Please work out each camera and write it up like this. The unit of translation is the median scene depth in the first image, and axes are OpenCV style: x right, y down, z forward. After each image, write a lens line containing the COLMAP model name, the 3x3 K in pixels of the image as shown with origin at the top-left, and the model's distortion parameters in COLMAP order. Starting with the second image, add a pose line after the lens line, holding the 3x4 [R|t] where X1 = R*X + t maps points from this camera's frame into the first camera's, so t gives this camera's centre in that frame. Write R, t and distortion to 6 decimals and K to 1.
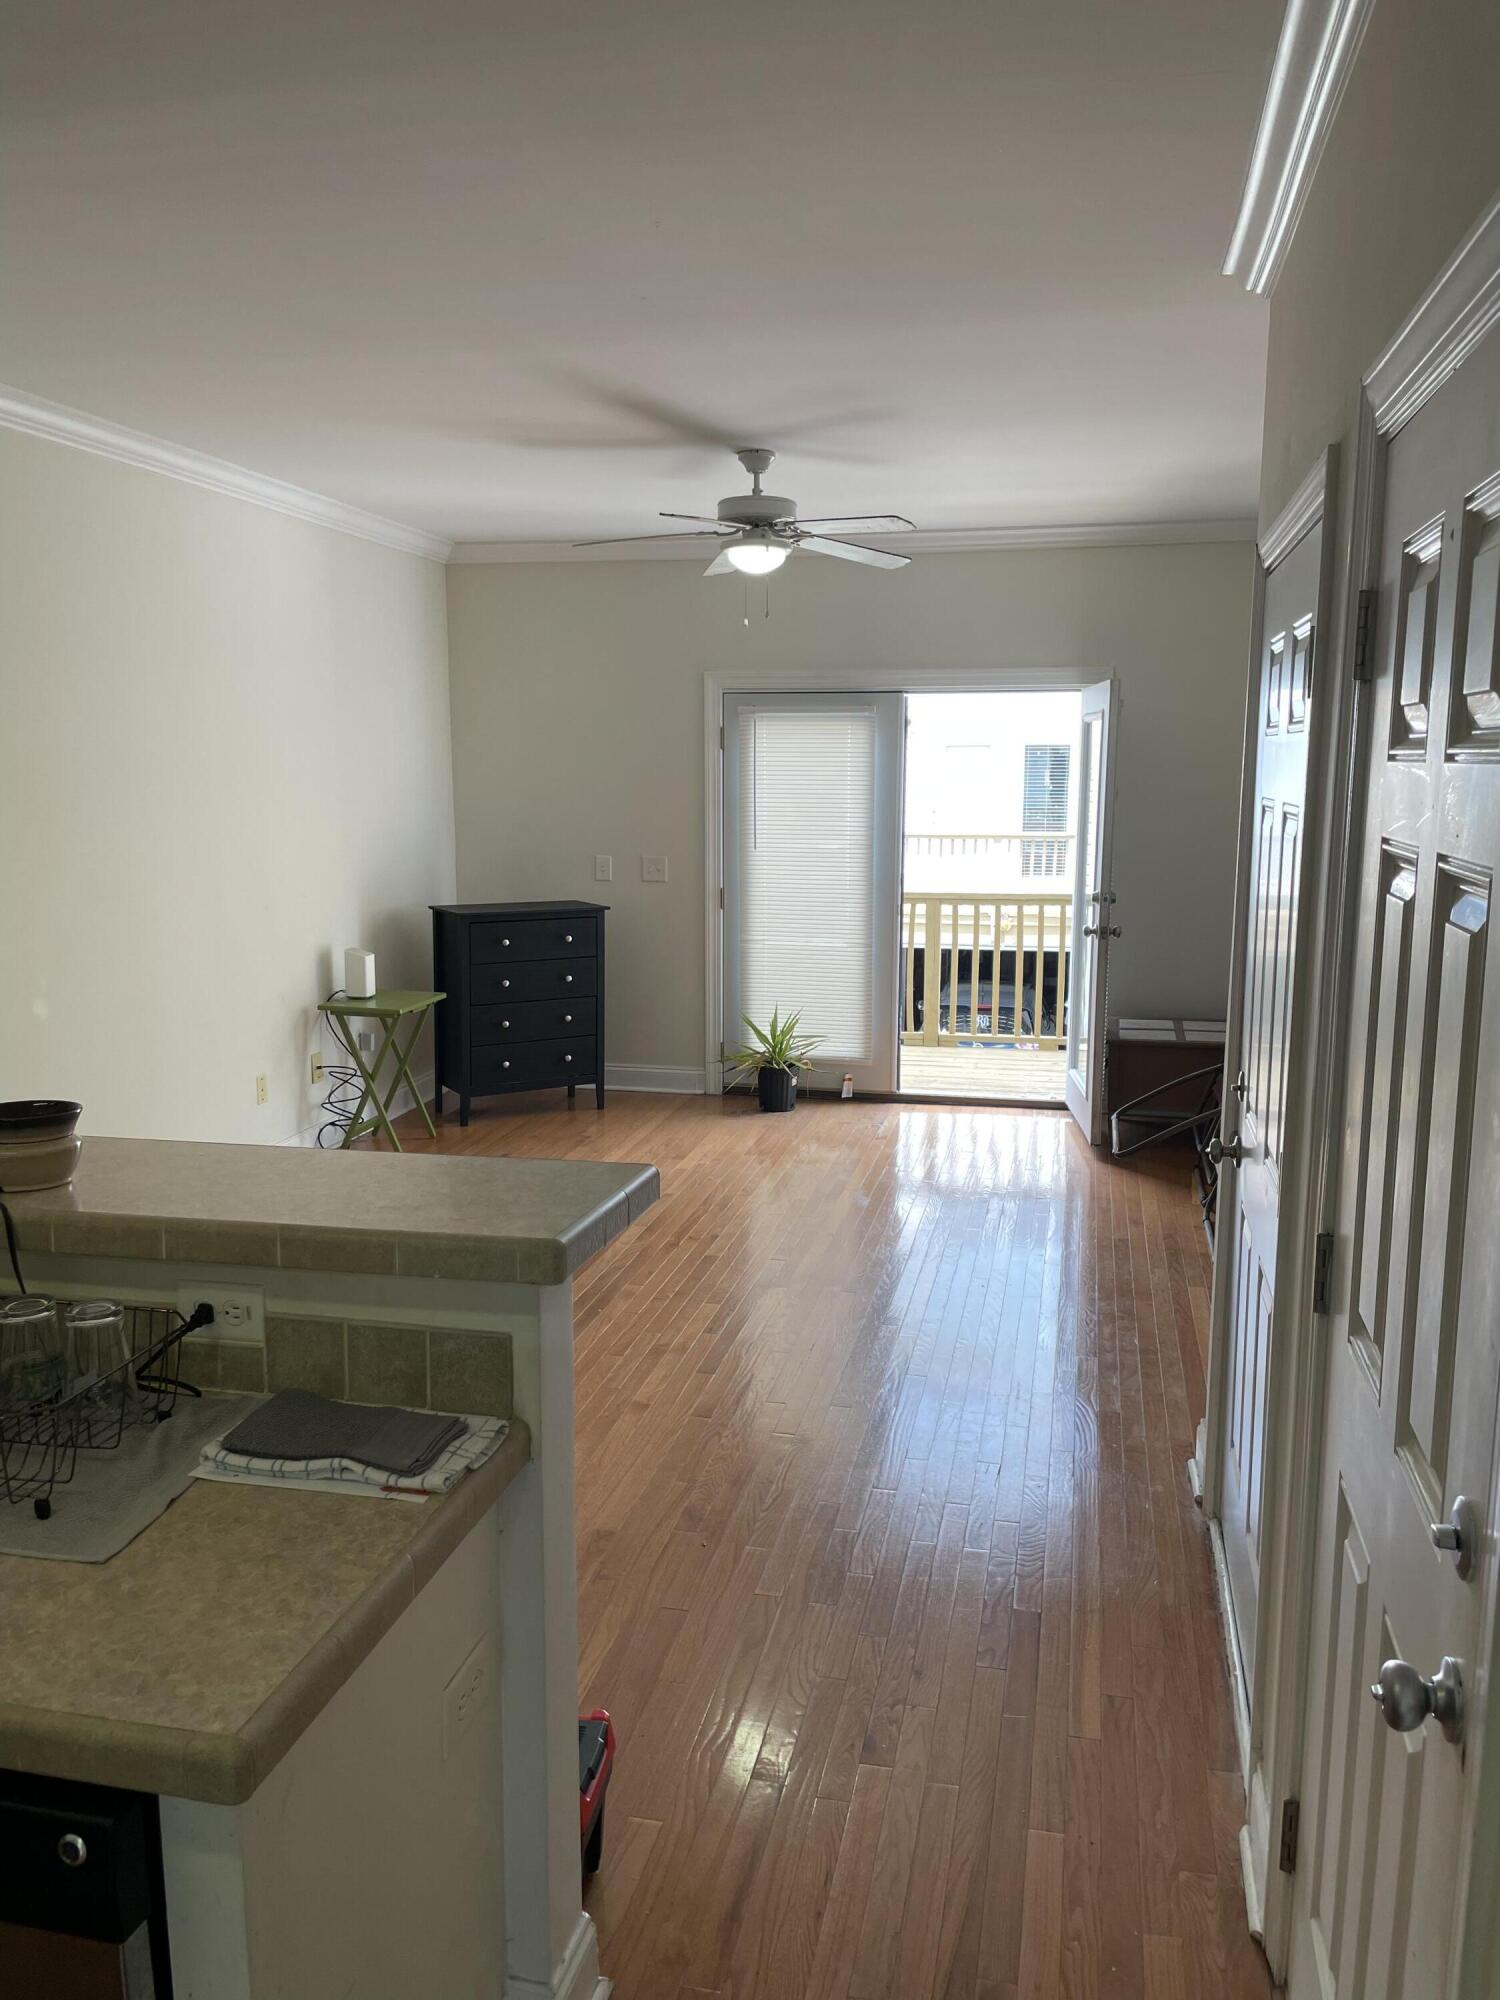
lens RADIAL K [[1526.2, 0, 755.4], [0, 1526.2, 1005.7], [0, 0, 1]] dist [0.069926, -0.088135]
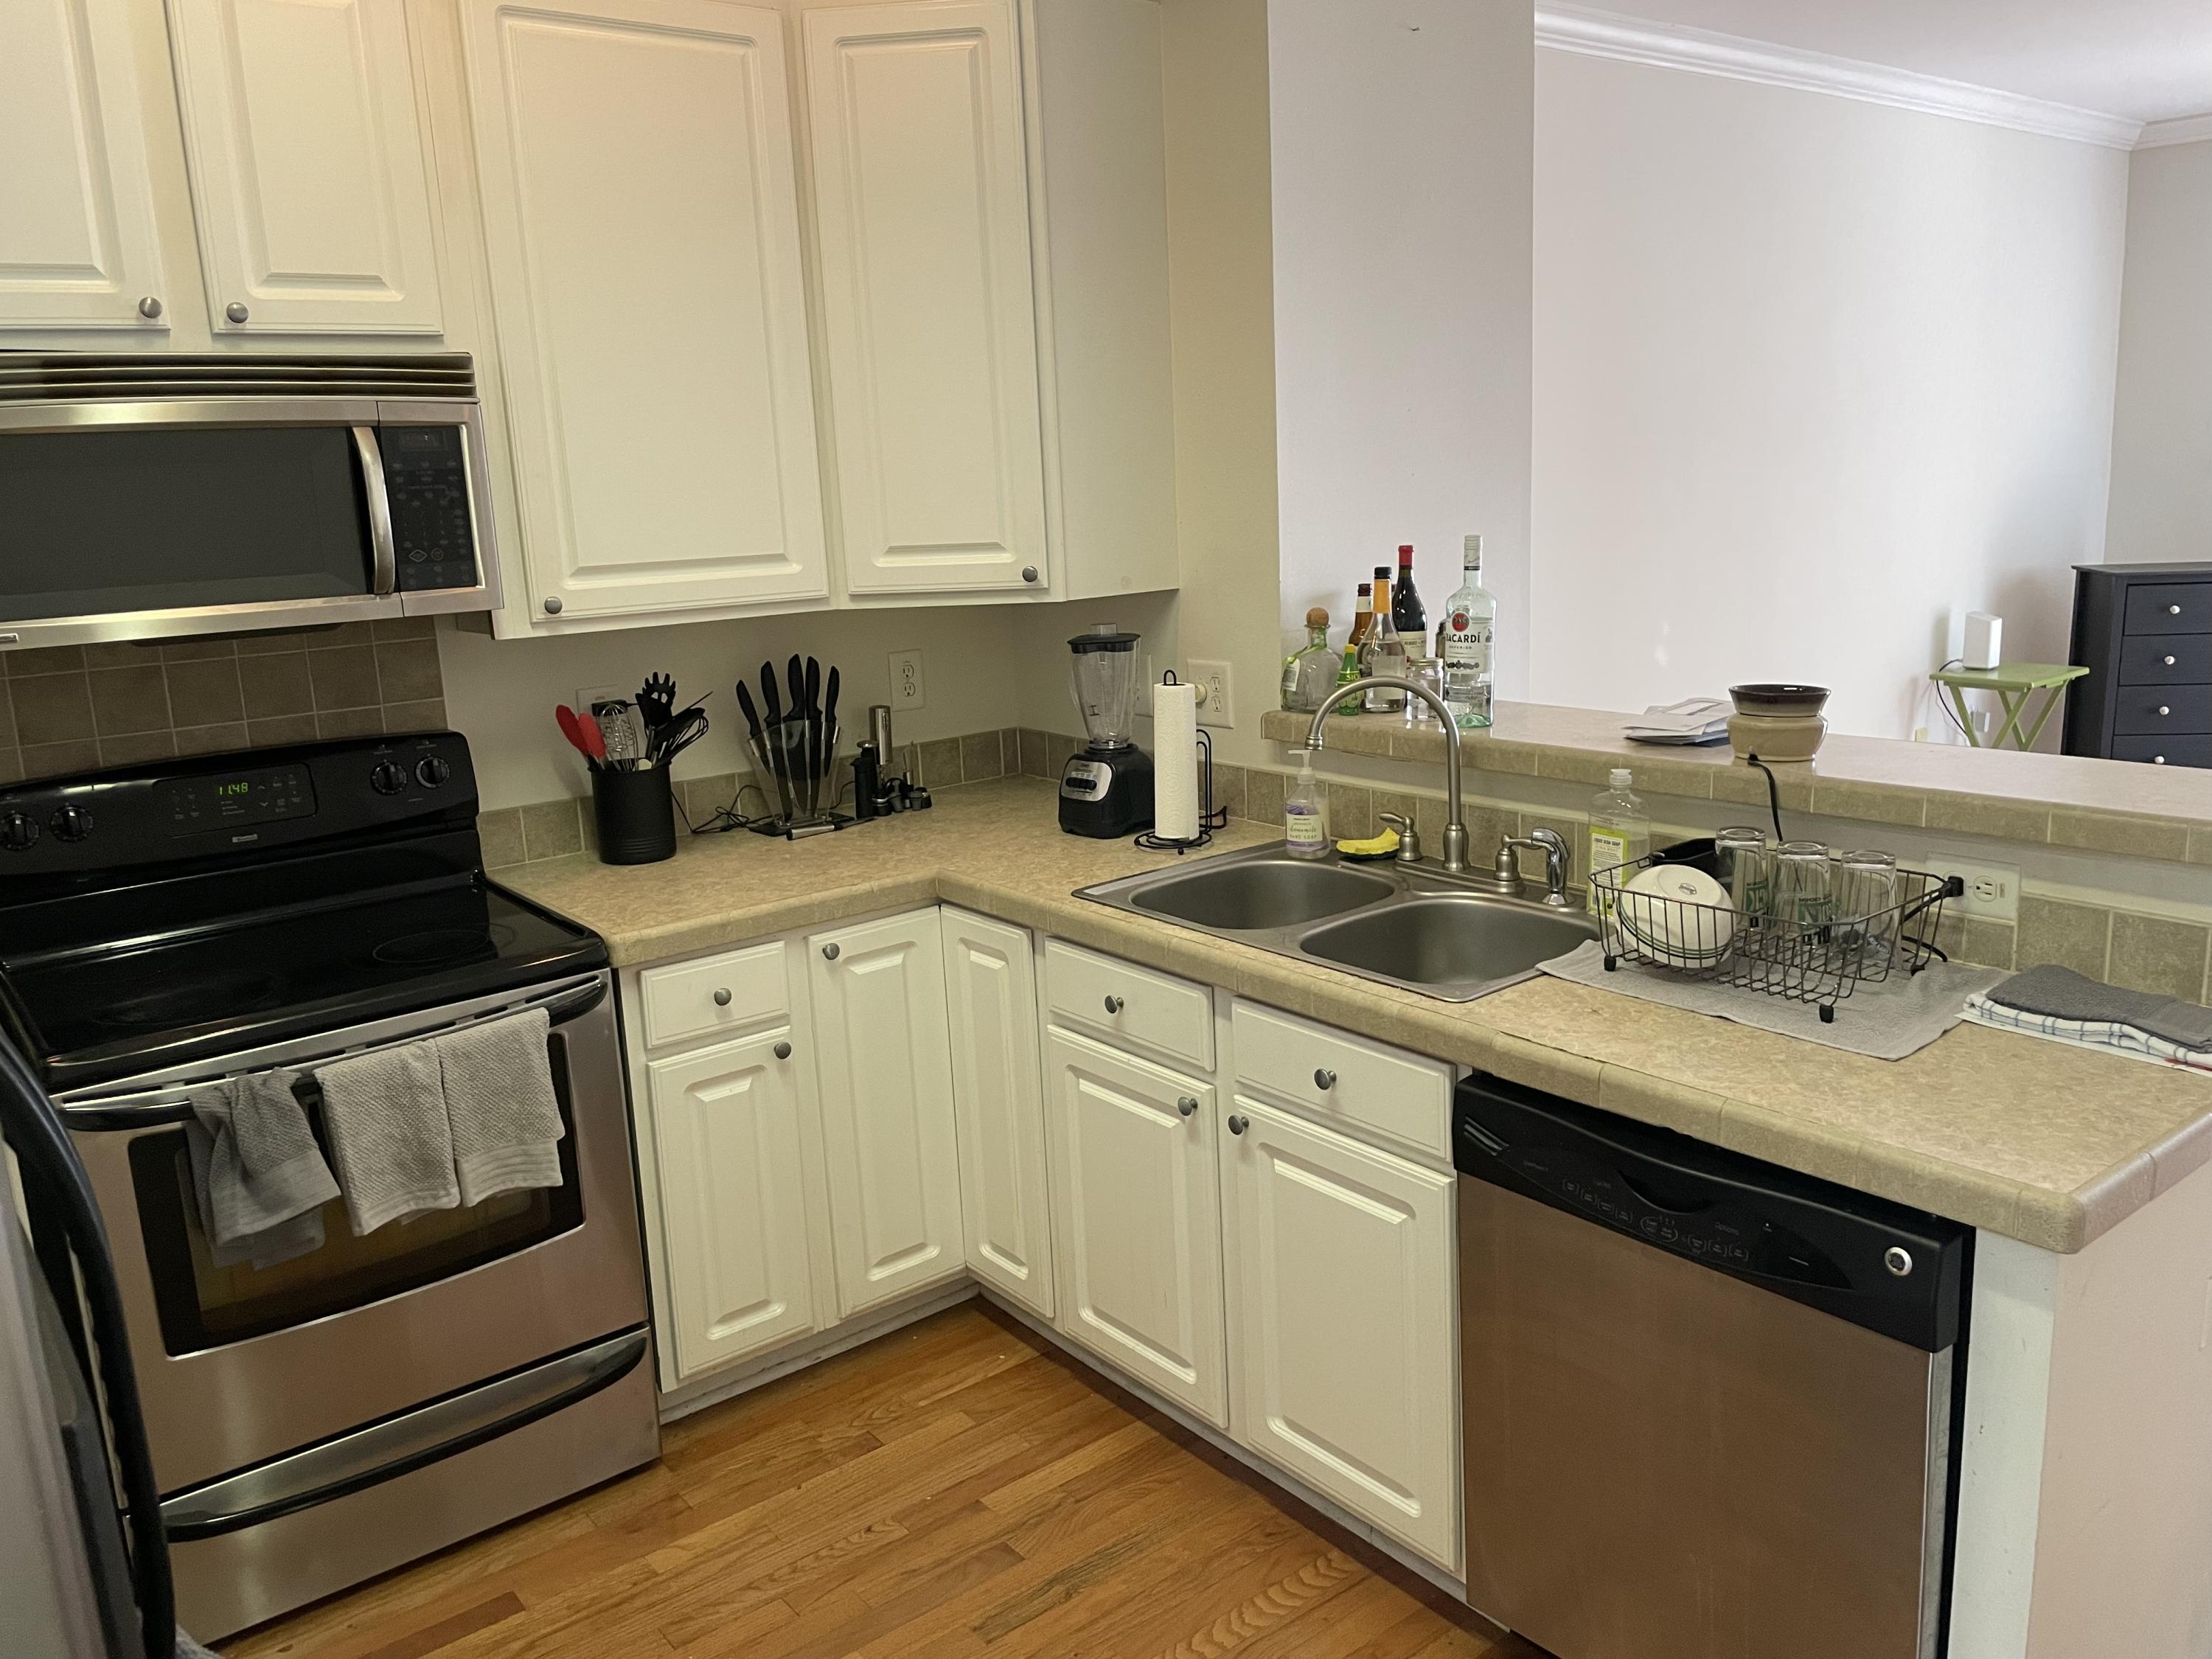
lens RADIAL K [[1688.0, 0, 1101.9], [0, 1688.0, 819.8], [0, 0, 1]] dist [0.069926, -0.088135]
pose [[0.774057, 0.093098, -0.626233, -0.086724], [-0.053433, 0.995207, 0.081905, 0.093643], [0.630857, -0.029938, 0.775322, -0.267550]]
